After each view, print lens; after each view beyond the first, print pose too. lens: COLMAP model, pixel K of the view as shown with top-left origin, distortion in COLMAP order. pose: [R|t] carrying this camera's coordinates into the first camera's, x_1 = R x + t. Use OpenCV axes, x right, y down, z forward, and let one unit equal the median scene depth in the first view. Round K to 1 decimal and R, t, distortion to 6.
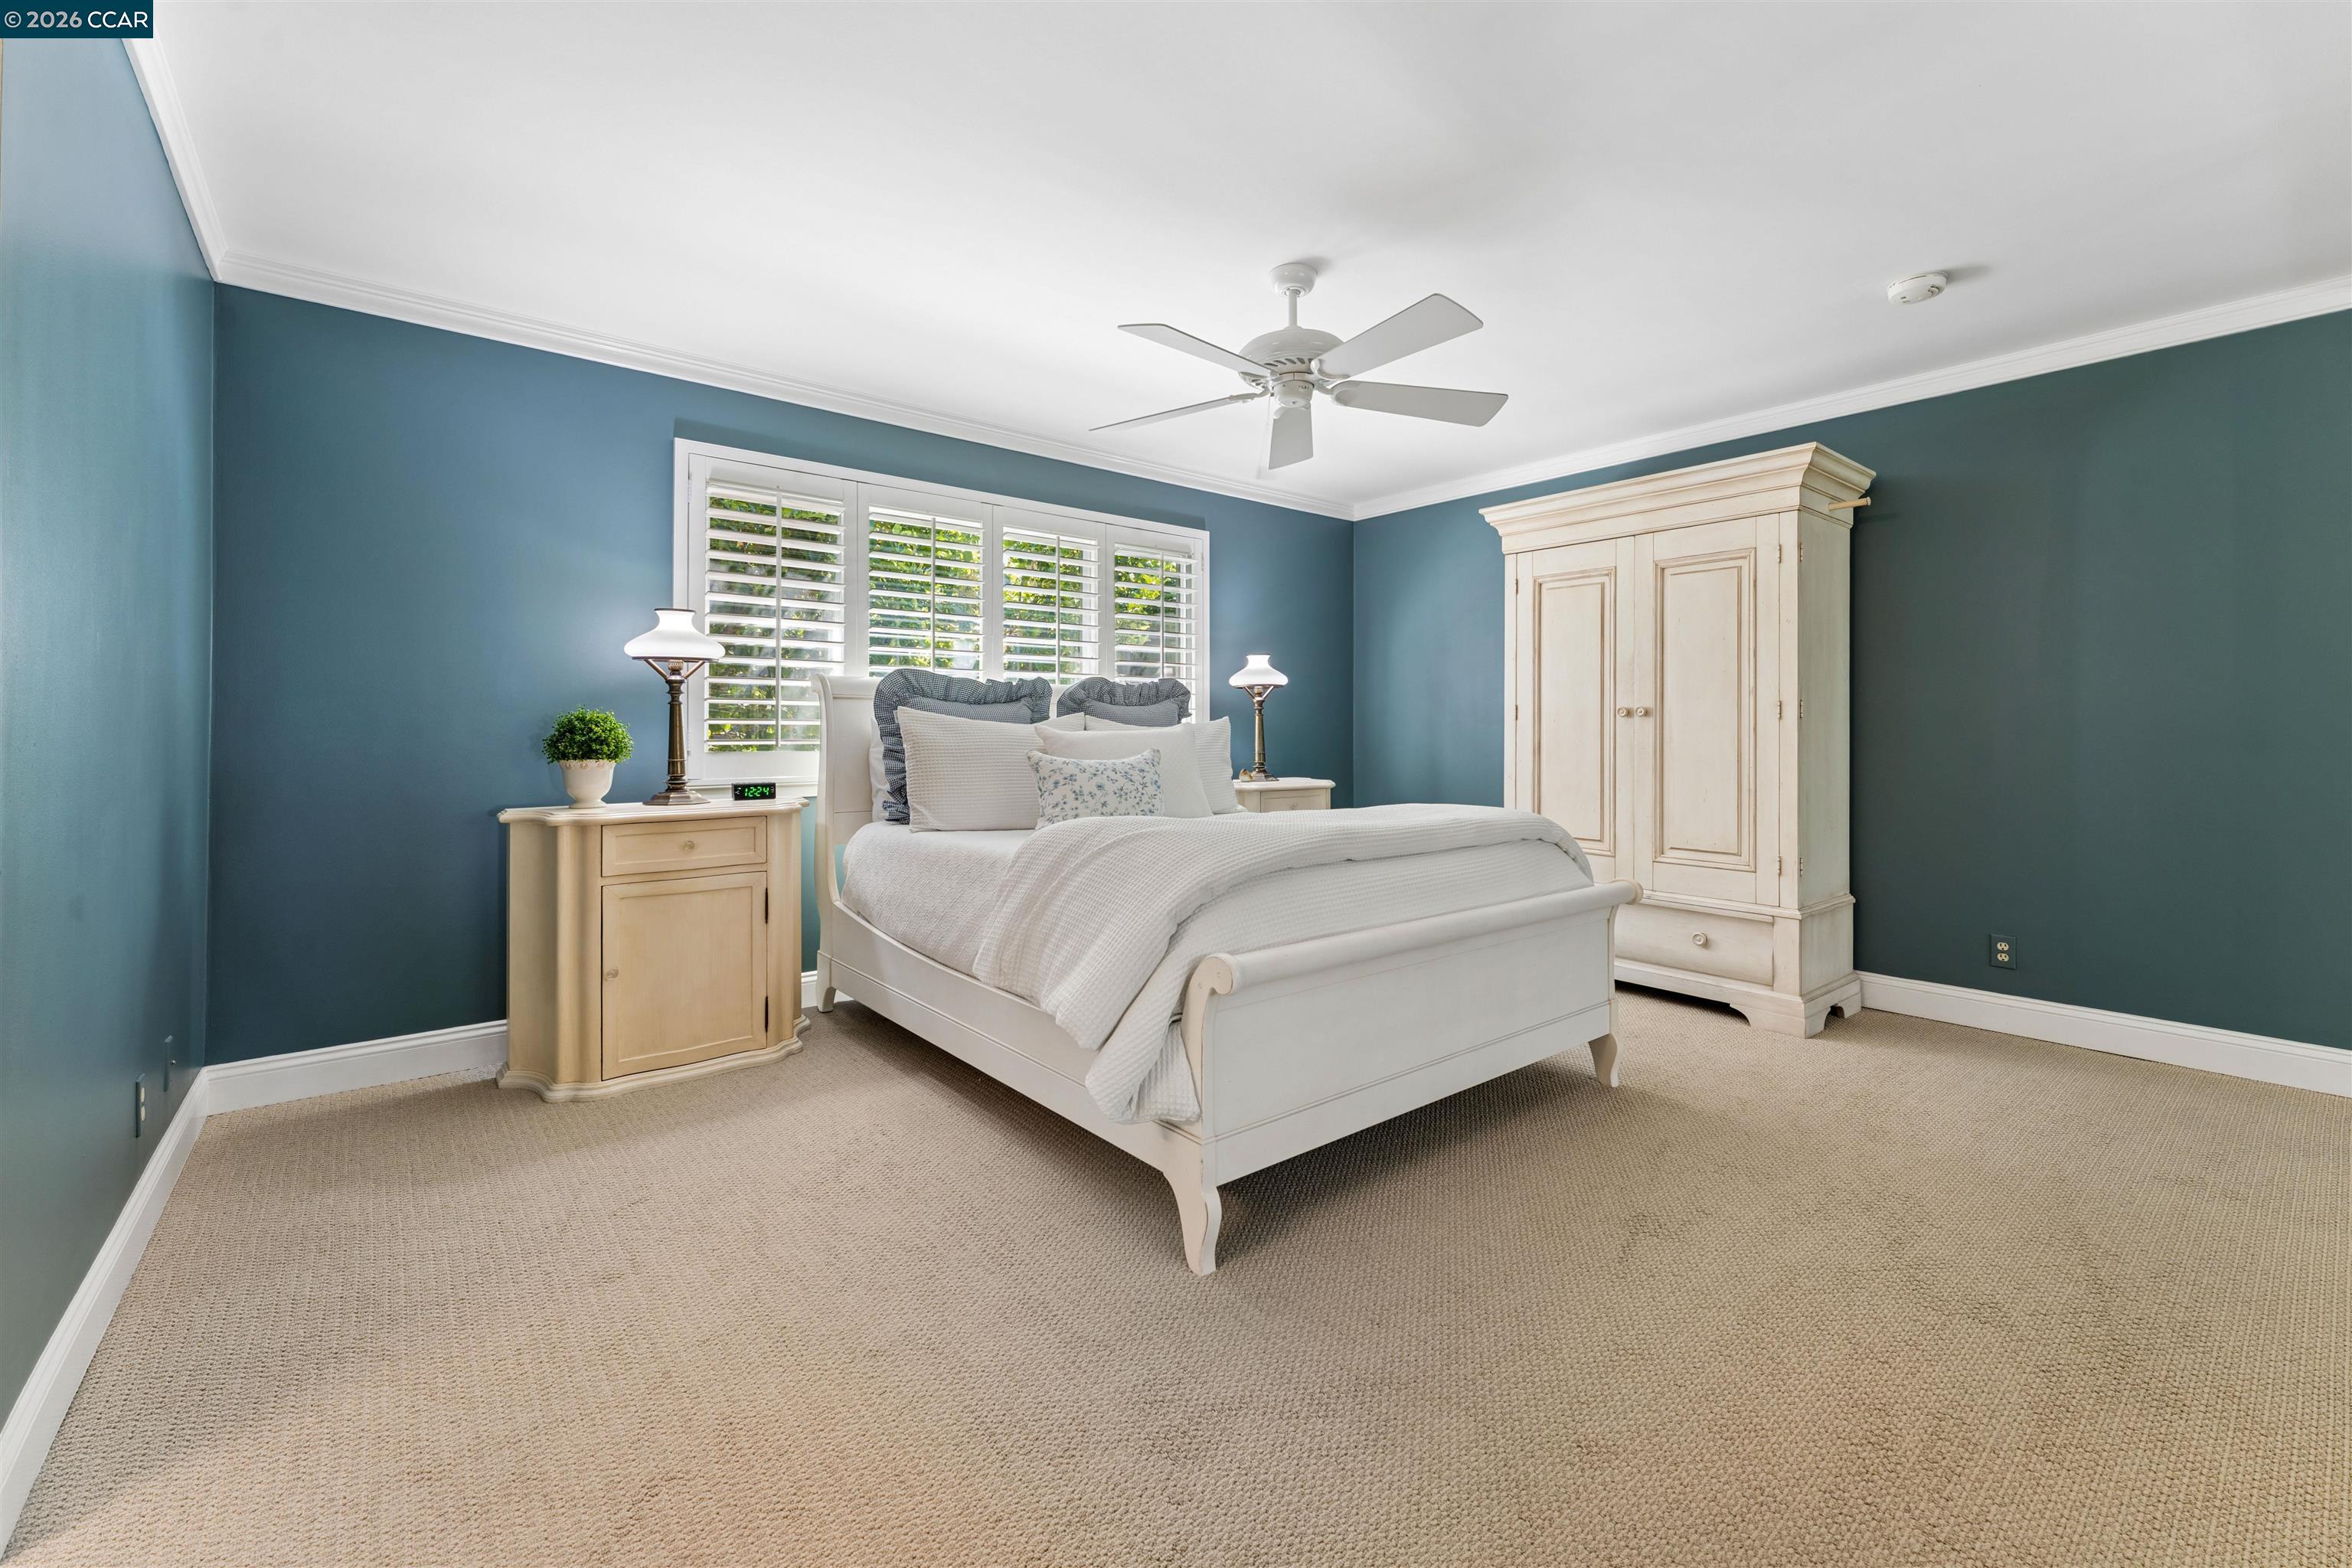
lens RADIAL K [[964.8, 0, 1180.3], [0, 964.8, 740.8], [0, 0, 1]] dist [-0.001000, -0.000056]
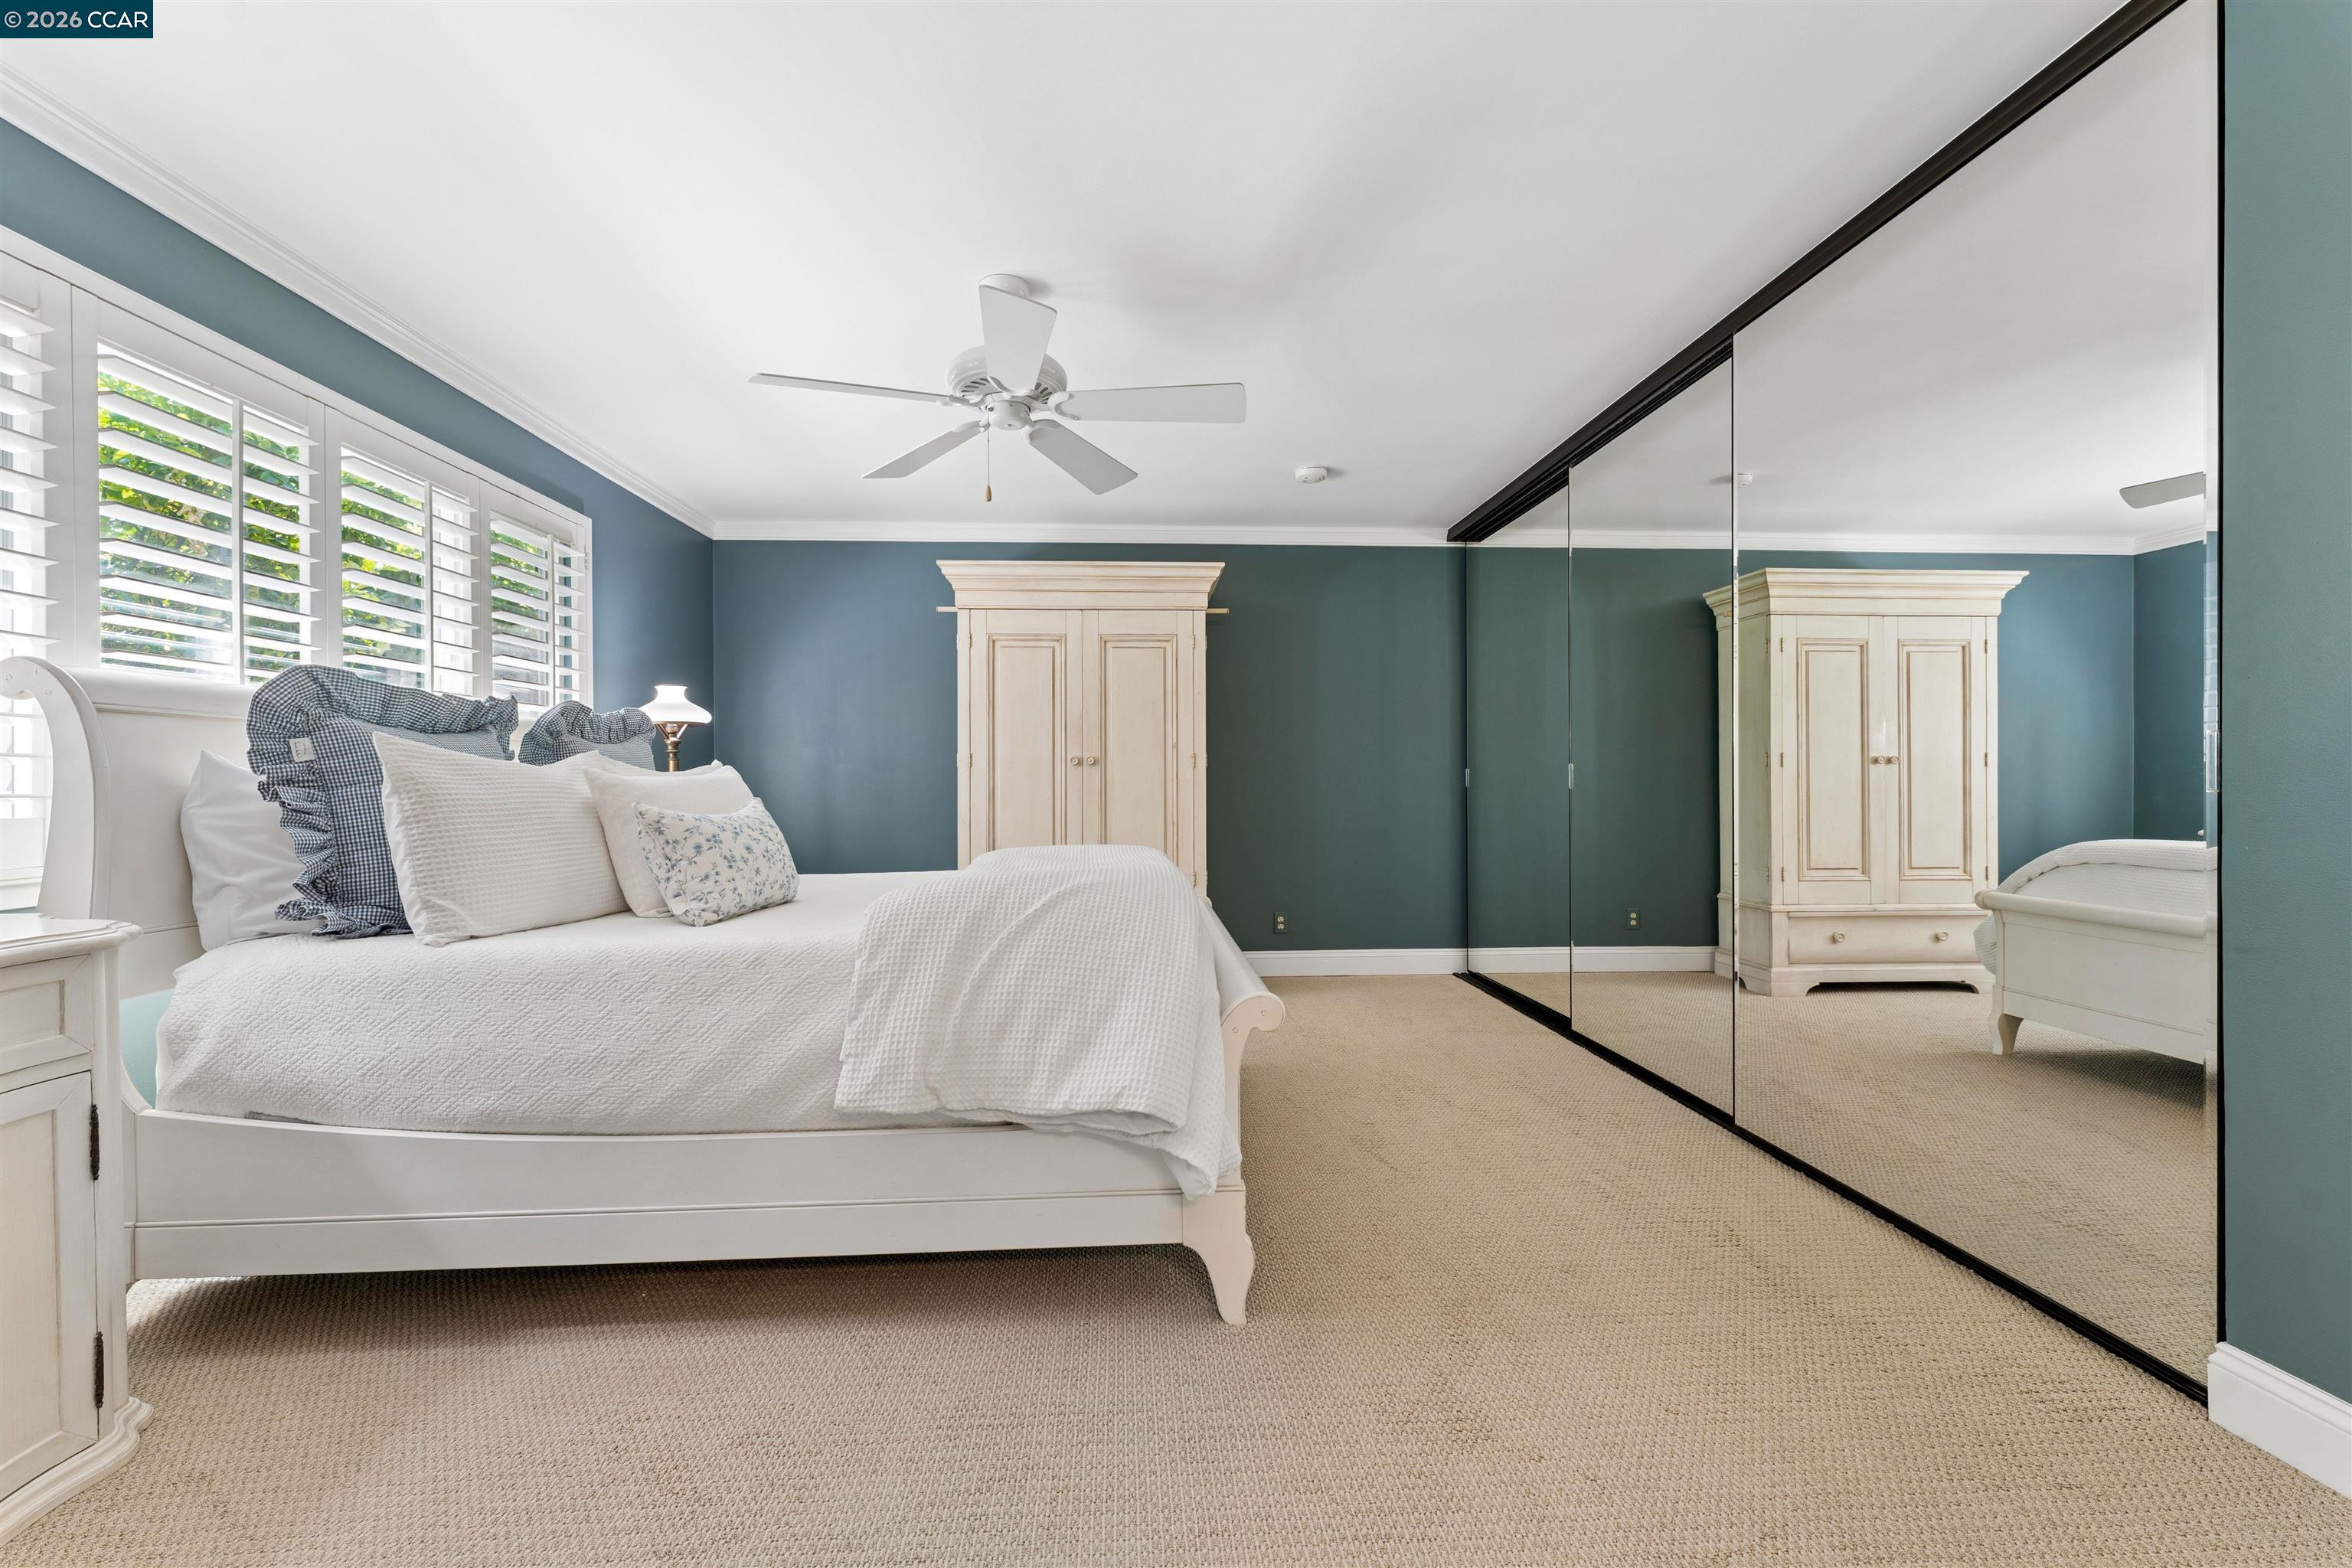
lens RADIAL K [[940.0, 0, 1175.3], [0, 940.0, 798.6], [0, 0, 1]] dist [-0.000905, -0.000114]
pose [[0.595122, -0.018247, 0.803428, -0.414791], [0.013260, 0.999829, 0.012886, 0.002632], [-0.803526, 0.002985, 0.595263, 0.254667]]
